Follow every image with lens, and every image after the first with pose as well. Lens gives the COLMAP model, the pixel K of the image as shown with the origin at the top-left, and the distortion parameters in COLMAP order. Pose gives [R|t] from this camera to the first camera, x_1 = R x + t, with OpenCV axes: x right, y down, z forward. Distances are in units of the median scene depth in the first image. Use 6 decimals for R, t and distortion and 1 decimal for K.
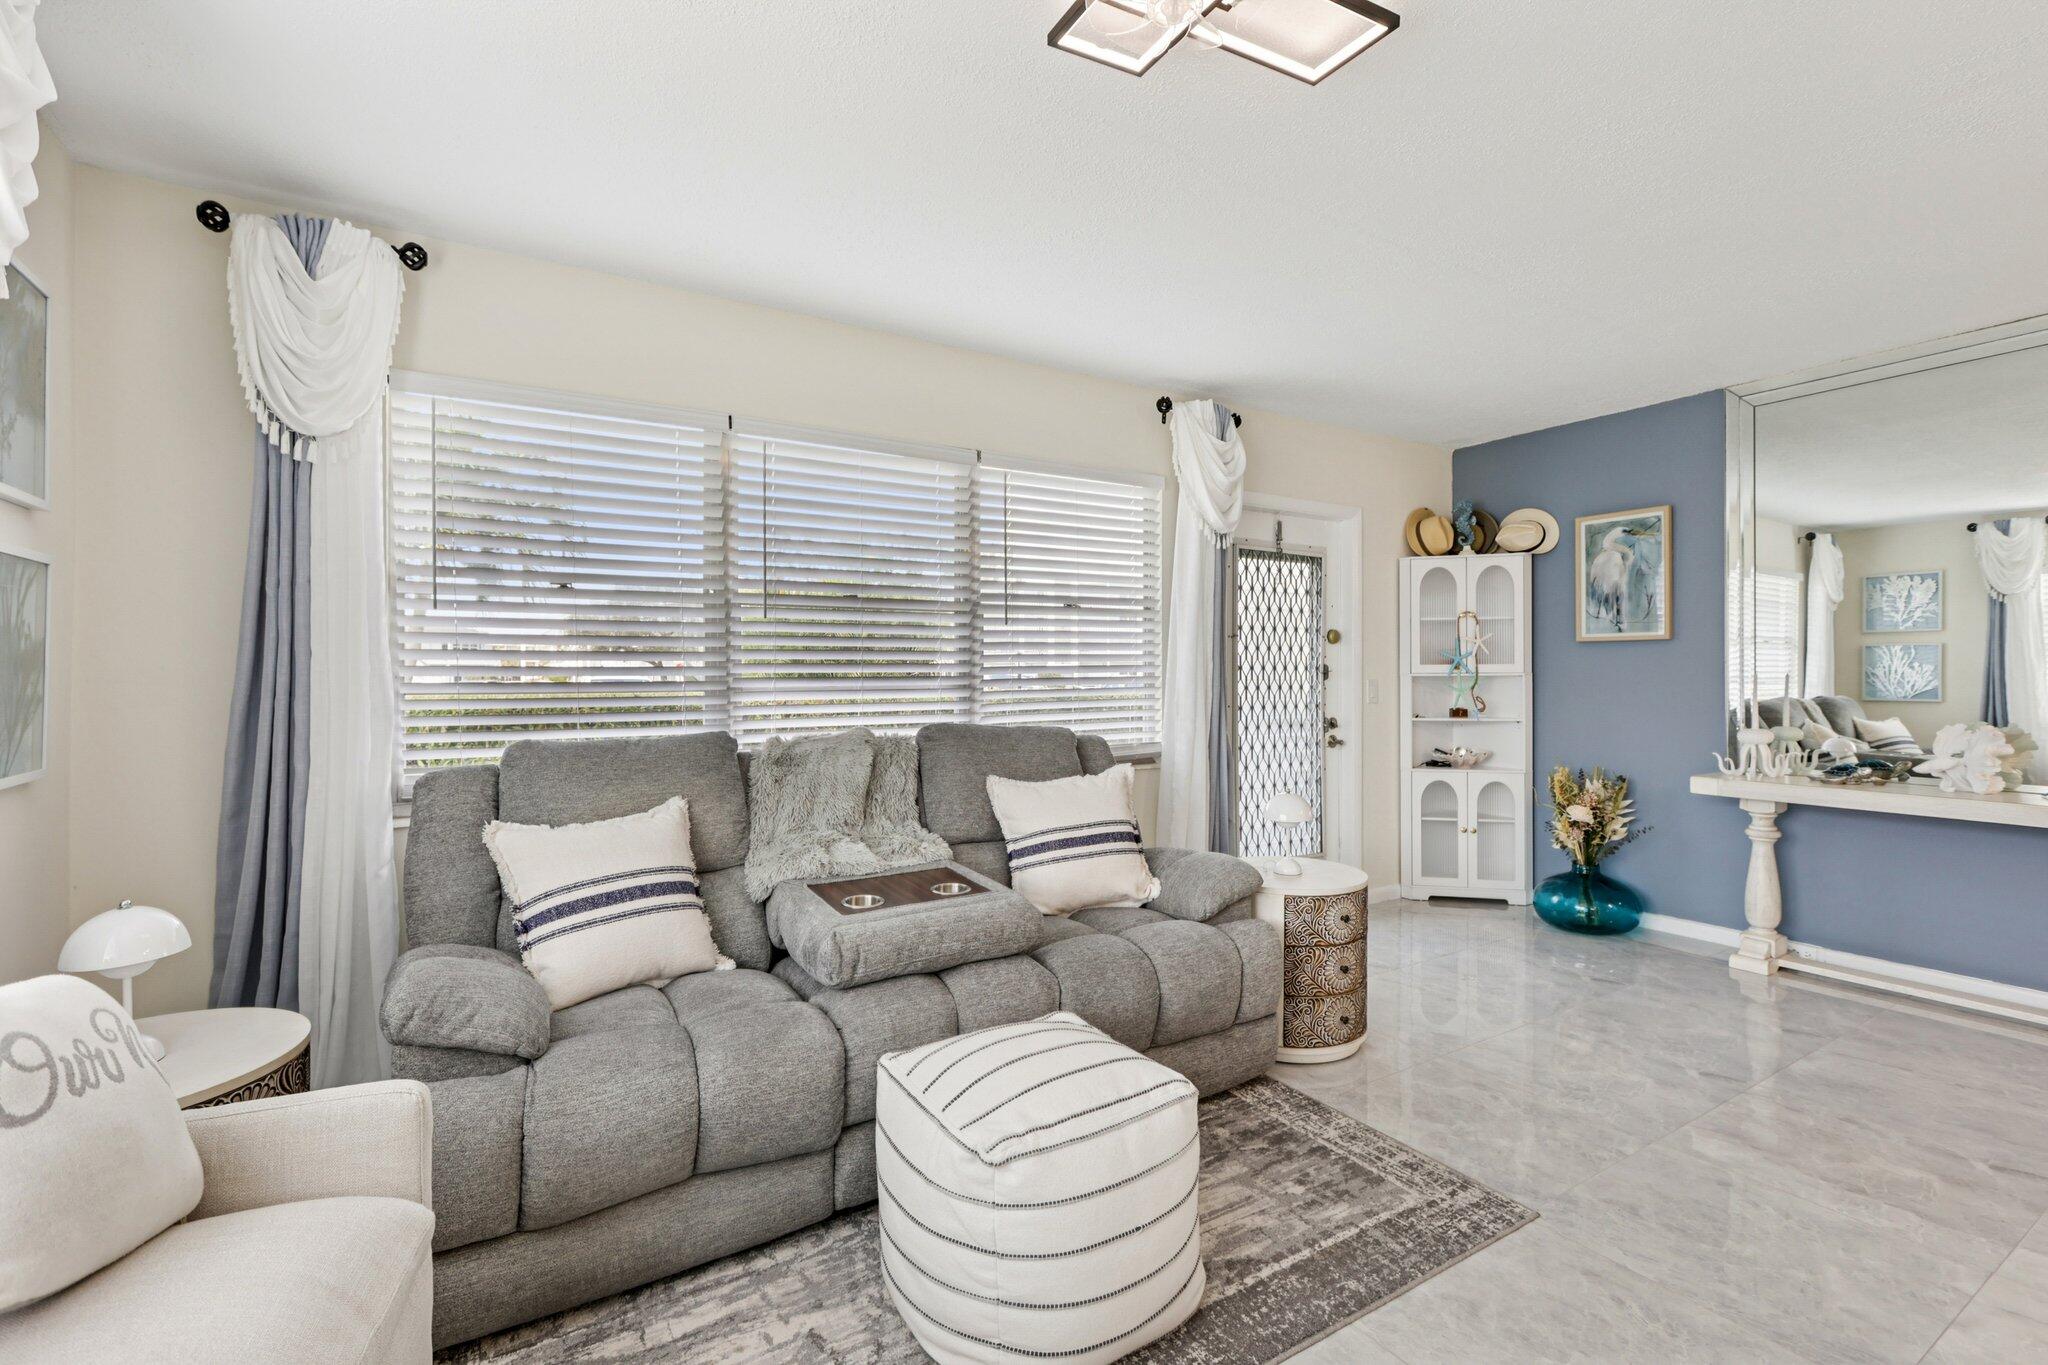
lens RADIAL K [[906.3, 0, 1025.7], [0, 906.3, 674.7], [0, 0, 1]] dist [-0.001306, 0.000048]
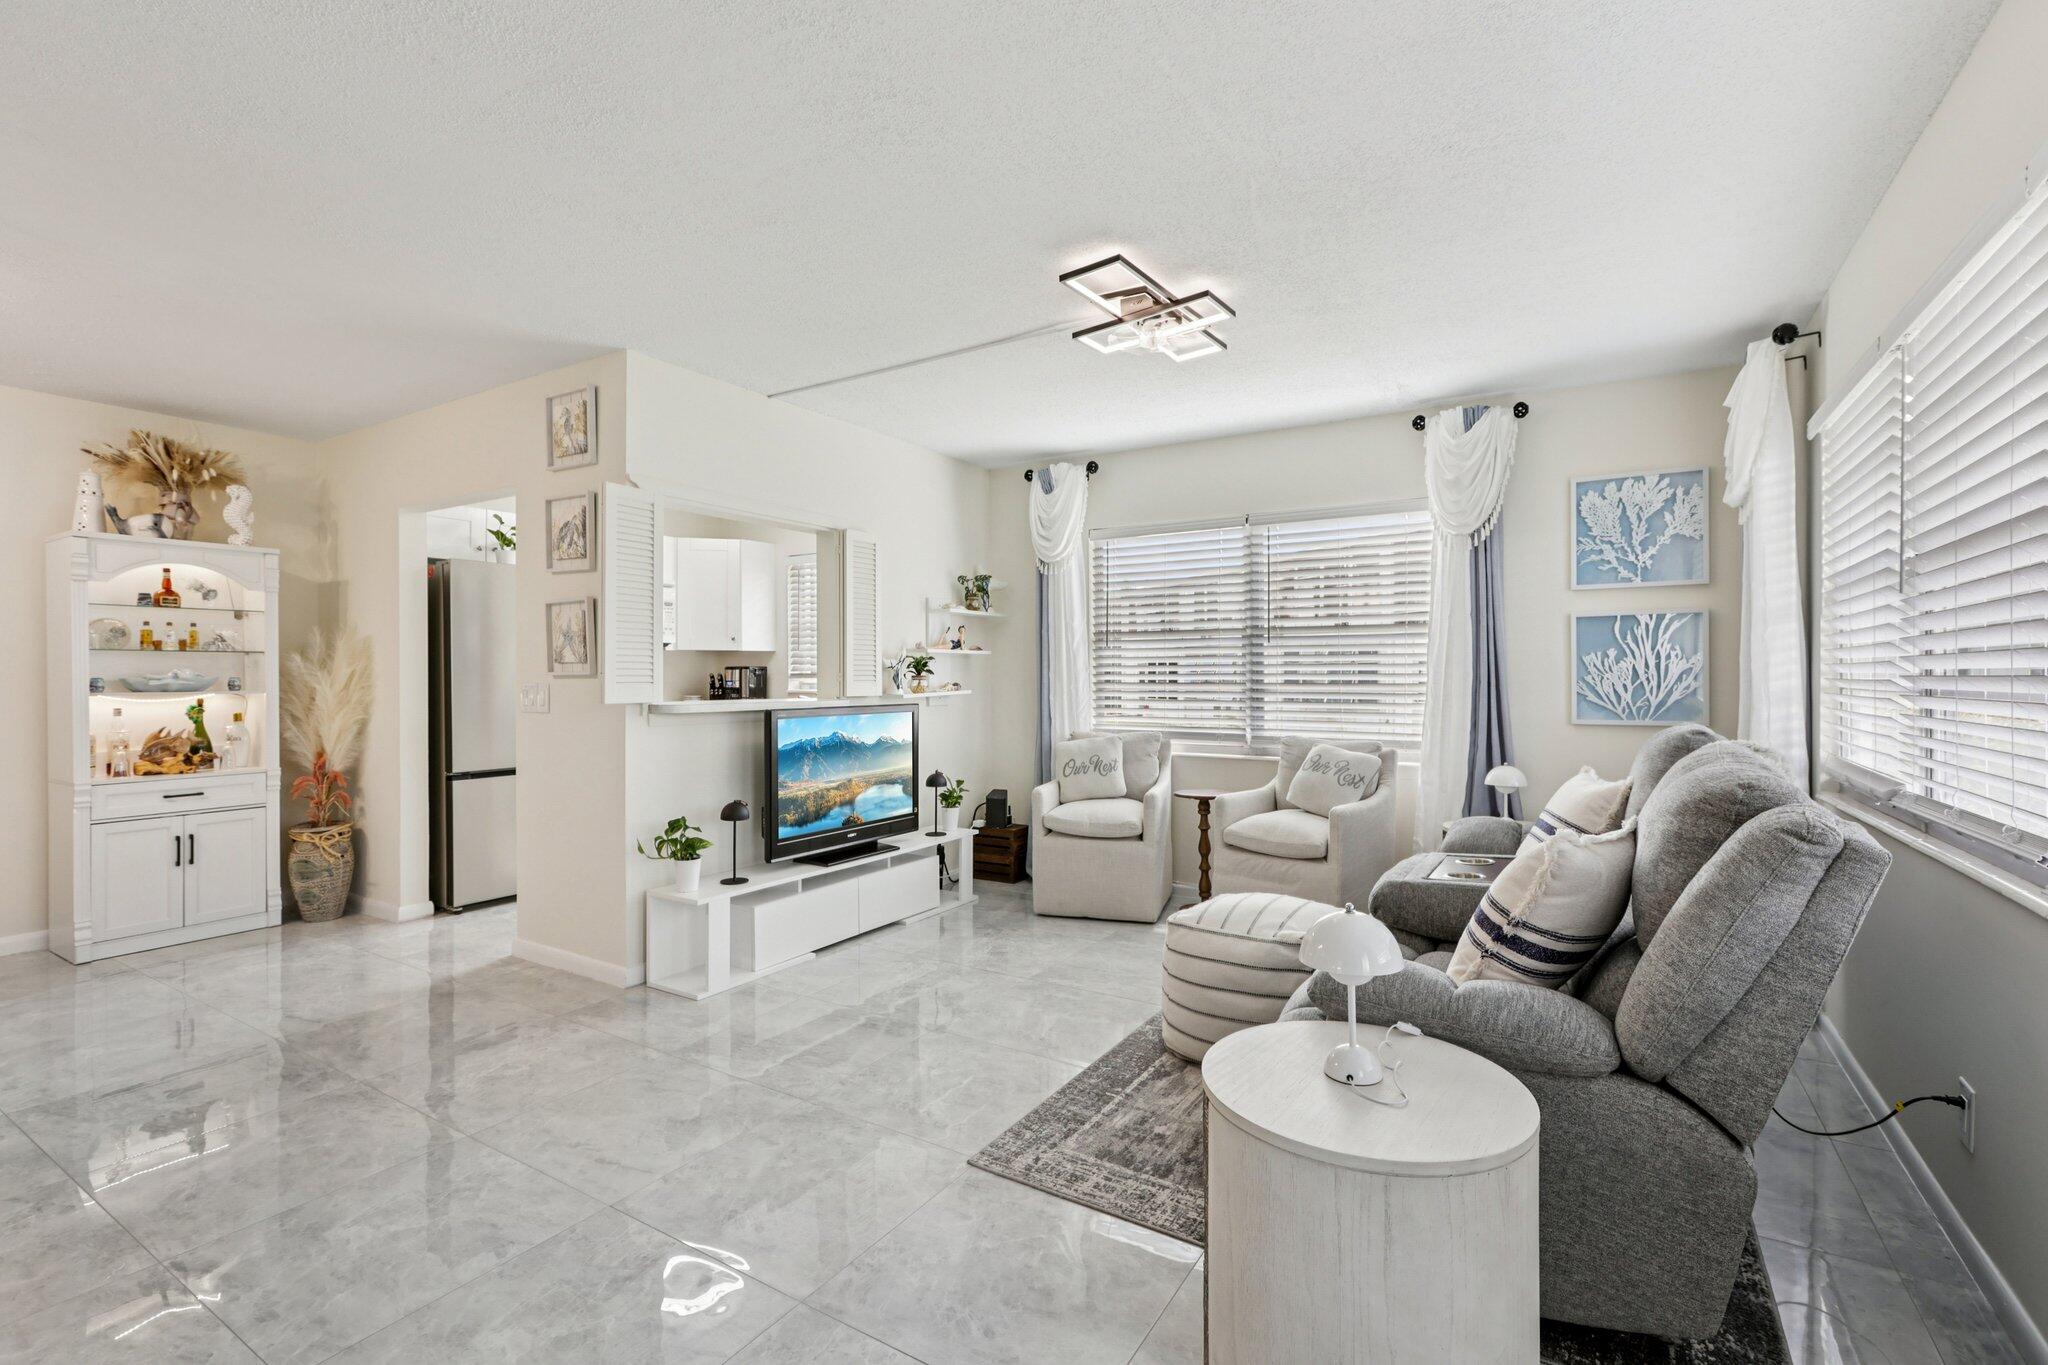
lens RADIAL K [[916.4, 0, 1024.0], [0, 916.4, 682.5], [0, 0, 1]] dist [-0.001733, 0.000638]
pose [[-0.896562, 0.009601, -0.442814, 0.815185], [0.006561, 0.999943, 0.008397, -0.002750], [0.442870, 0.004623, -0.896574, 1.665470]]
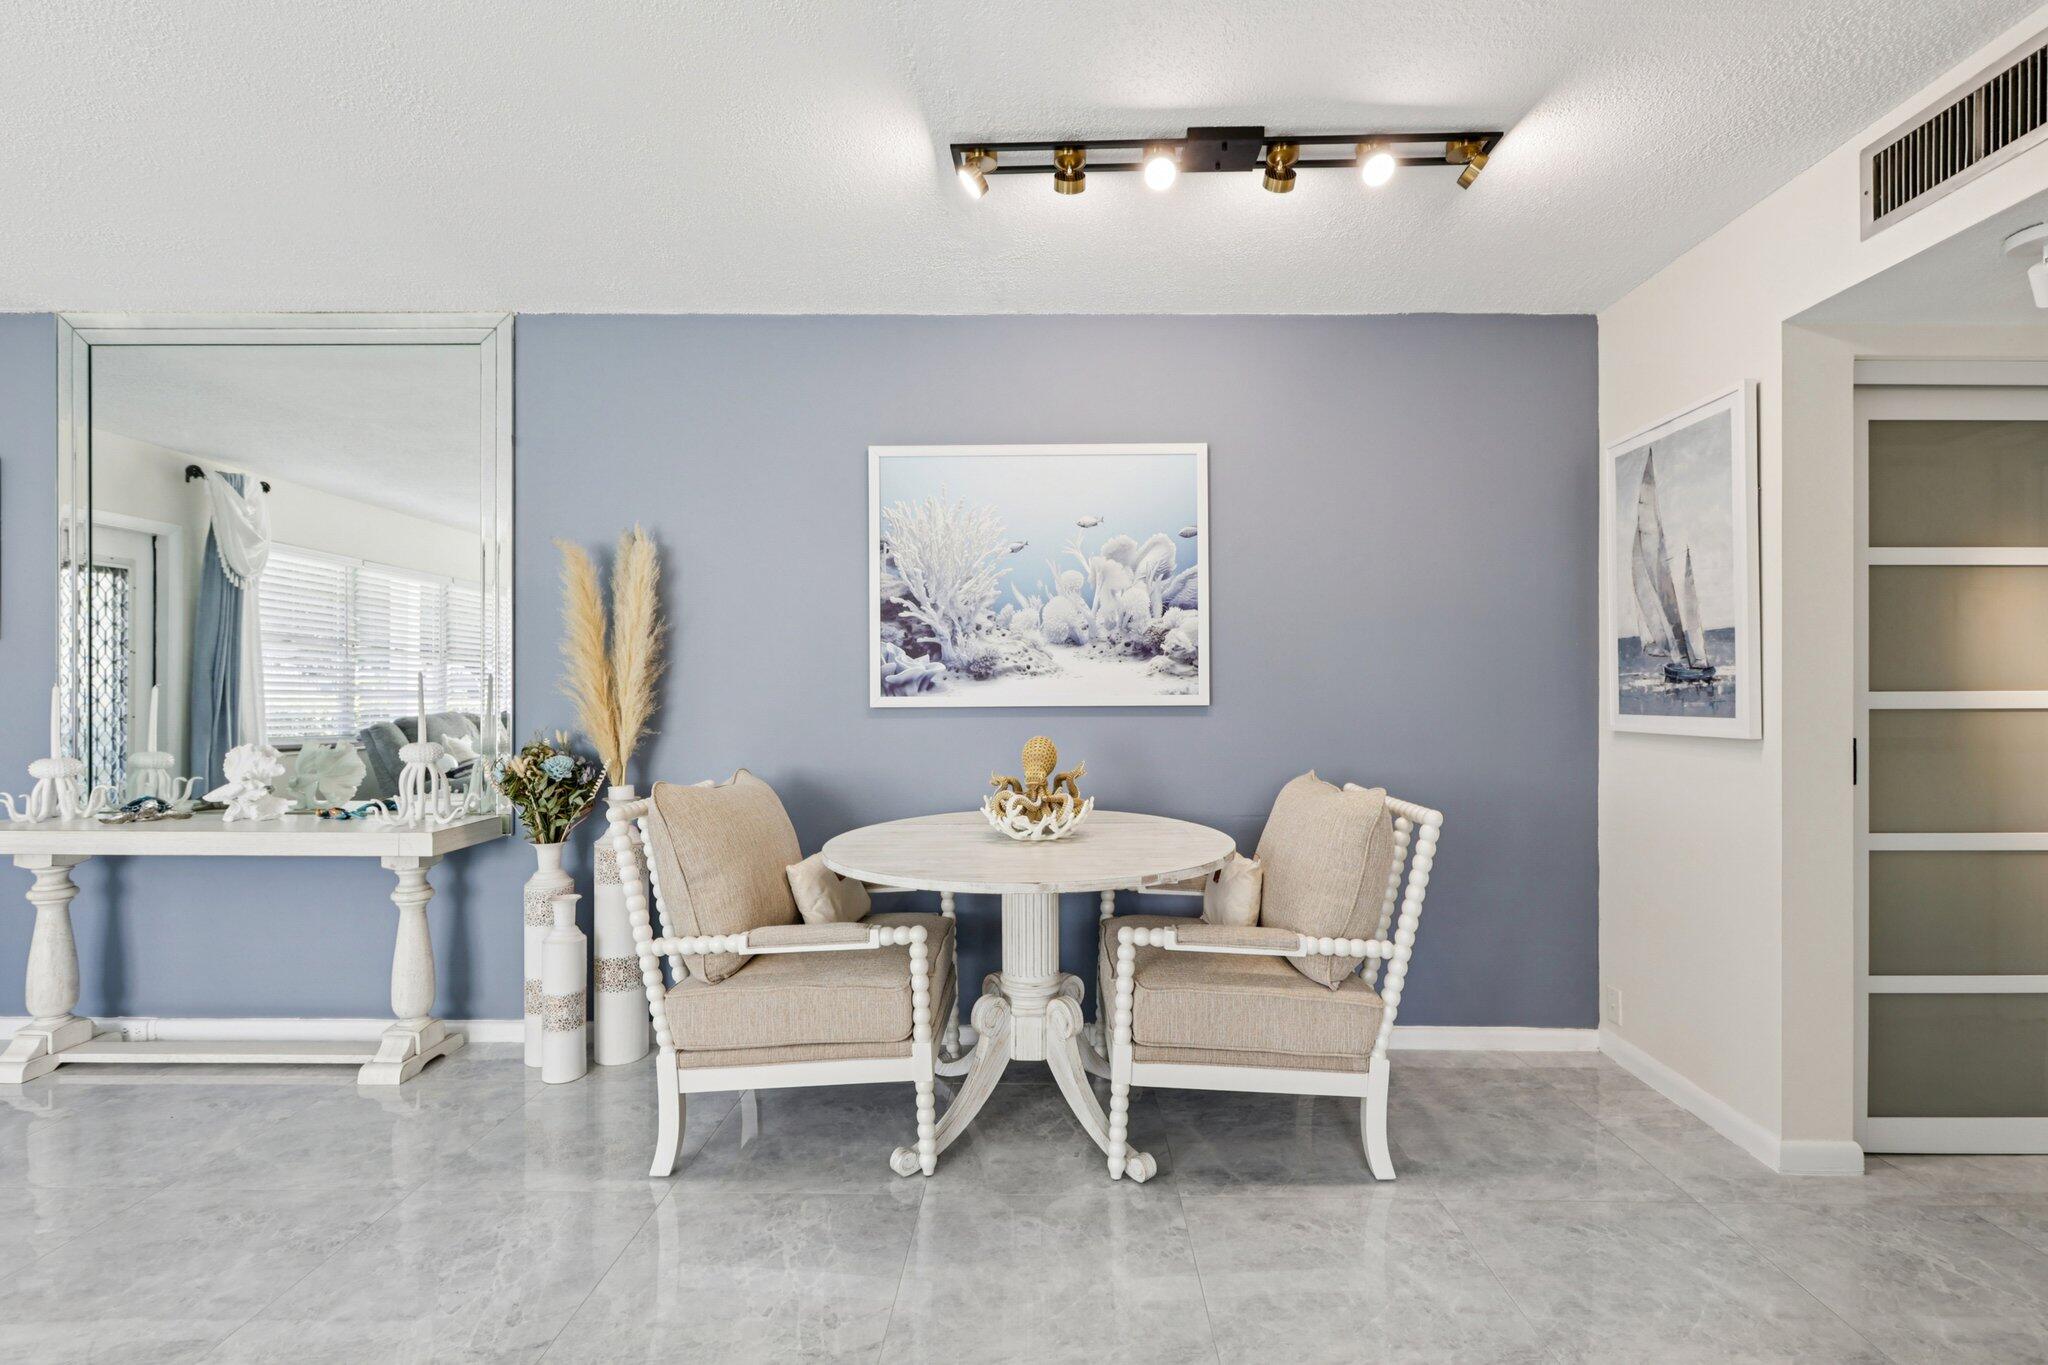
lens RADIAL K [[916.4, 0, 1024.0], [0, 916.4, 682.5], [0, 0, 1]] dist [-0.001733, 0.000638]
pose [[0.534902, 0.007214, 0.844883, 0.902723], [-0.005615, 0.999972, -0.004983, -0.007941], [-0.844896, -0.002078, 0.534927, -0.168446]]
